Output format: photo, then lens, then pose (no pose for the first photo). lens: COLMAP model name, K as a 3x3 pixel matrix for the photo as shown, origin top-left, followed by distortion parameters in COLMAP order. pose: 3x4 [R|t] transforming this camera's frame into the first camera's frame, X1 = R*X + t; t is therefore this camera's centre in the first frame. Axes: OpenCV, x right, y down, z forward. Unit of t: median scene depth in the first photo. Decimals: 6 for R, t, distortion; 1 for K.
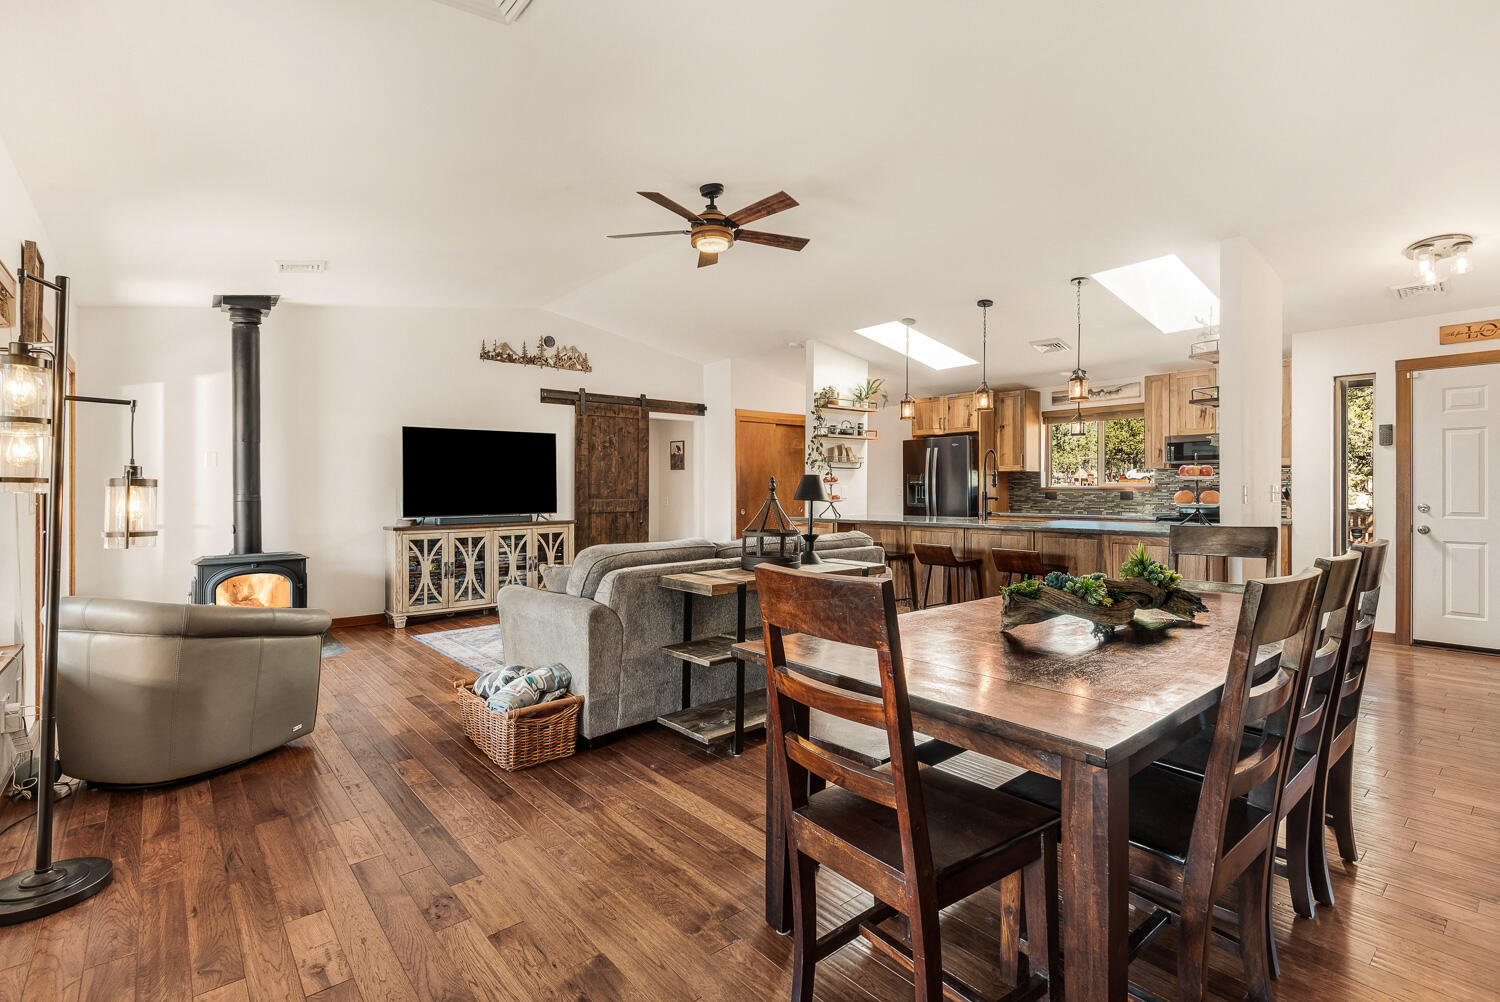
lens RADIAL K [[709.3, 0, 747.9], [0, 709.3, 496.8], [0, 0, 1]] dist [0.020179, 0.000003]
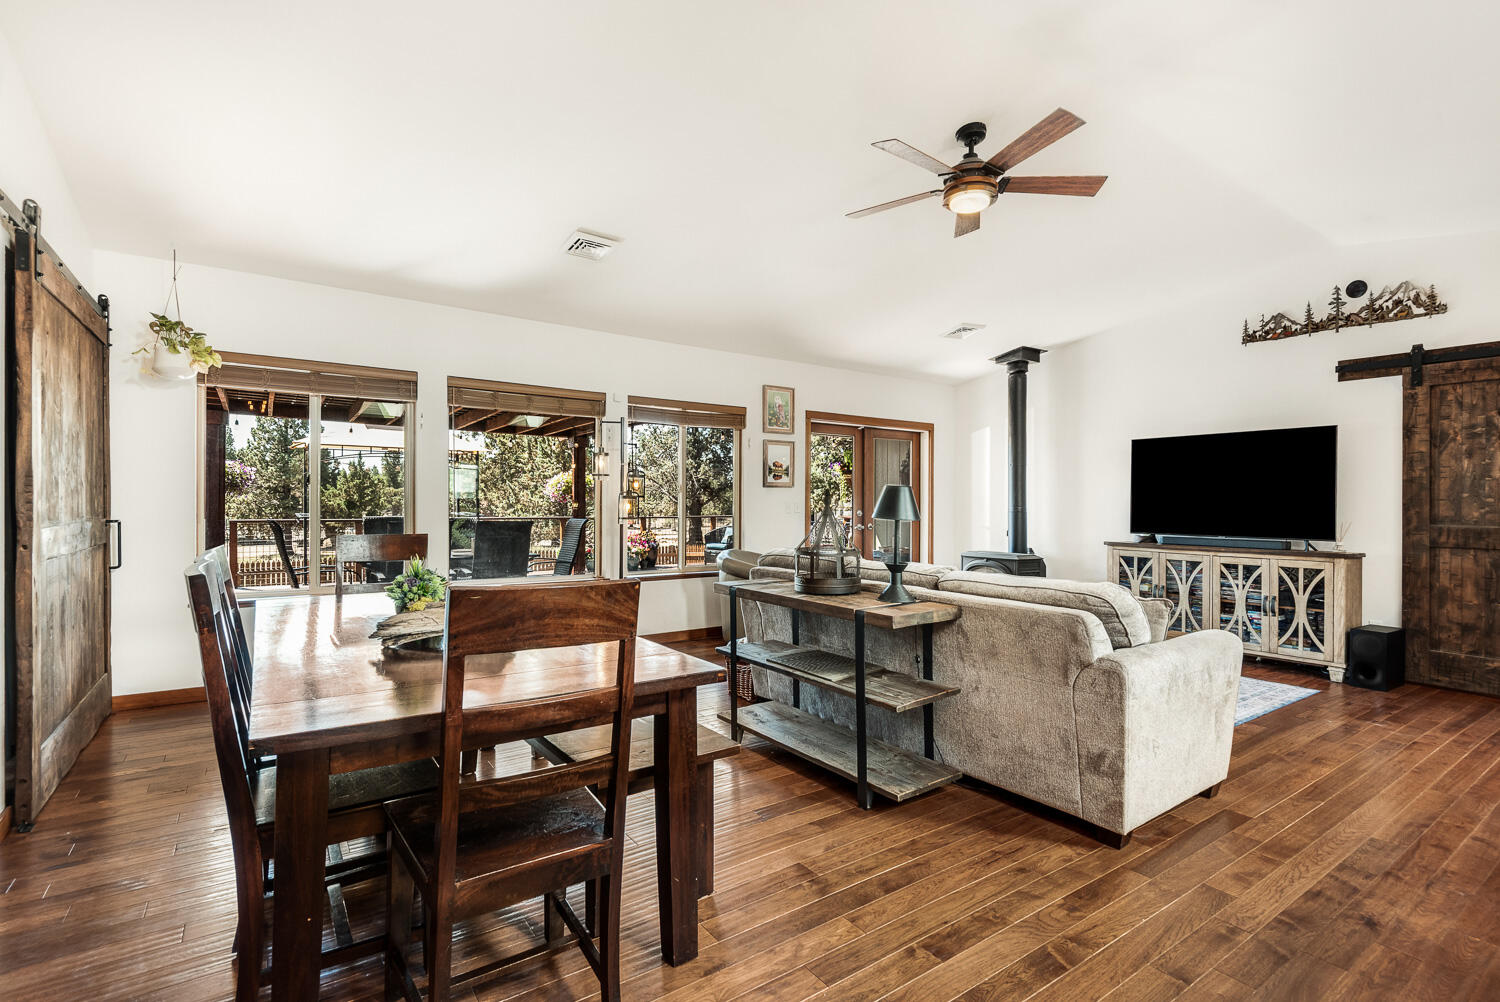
lens RADIAL K [[709.3, 0, 747.9], [0, 709.3, 496.8], [0, 0, 1]] dist [0.020179, 0.000003]
pose [[-0.079984, -0.002795, -0.996792, 0.486691], [-0.018250, 0.999833, -0.001339, -0.008829], [0.996629, 0.018084, -0.080022, 0.513289]]
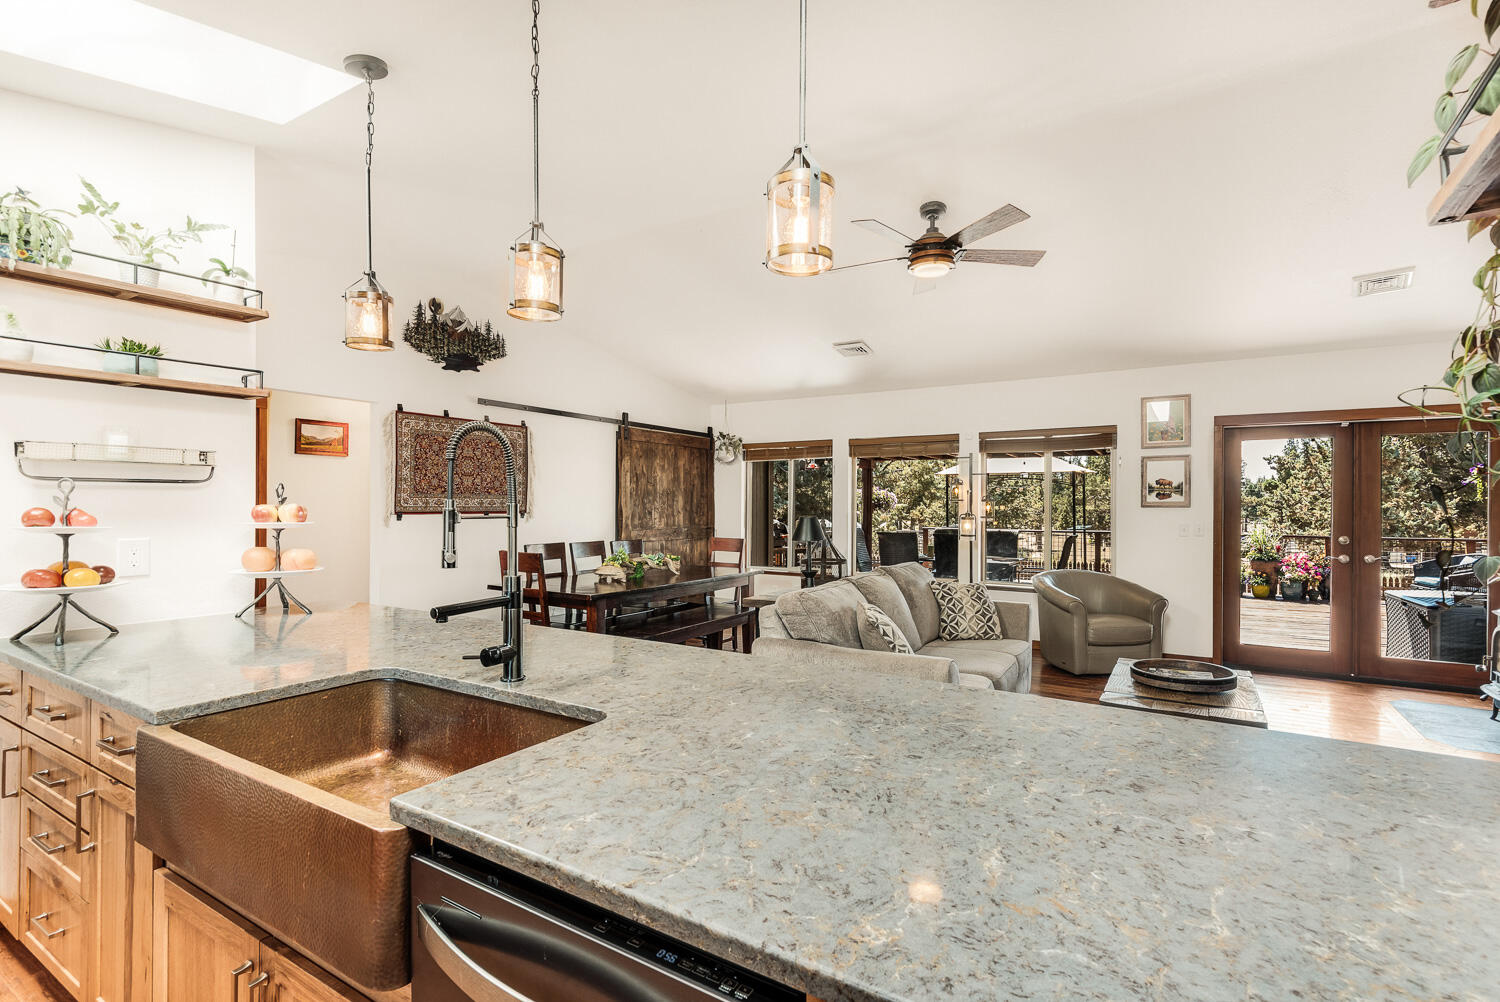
lens RADIAL K [[679.6, 0, 750.0], [0, 679.6, 501.0], [0, 0, 1]] dist [0.014651, -0.000294]
pose [[-0.951879, -0.002027, -0.306468, 0.274387], [-0.004036, 0.999974, 0.005920, -0.034240], [0.306448, 0.006872, -0.951863, 1.125145]]
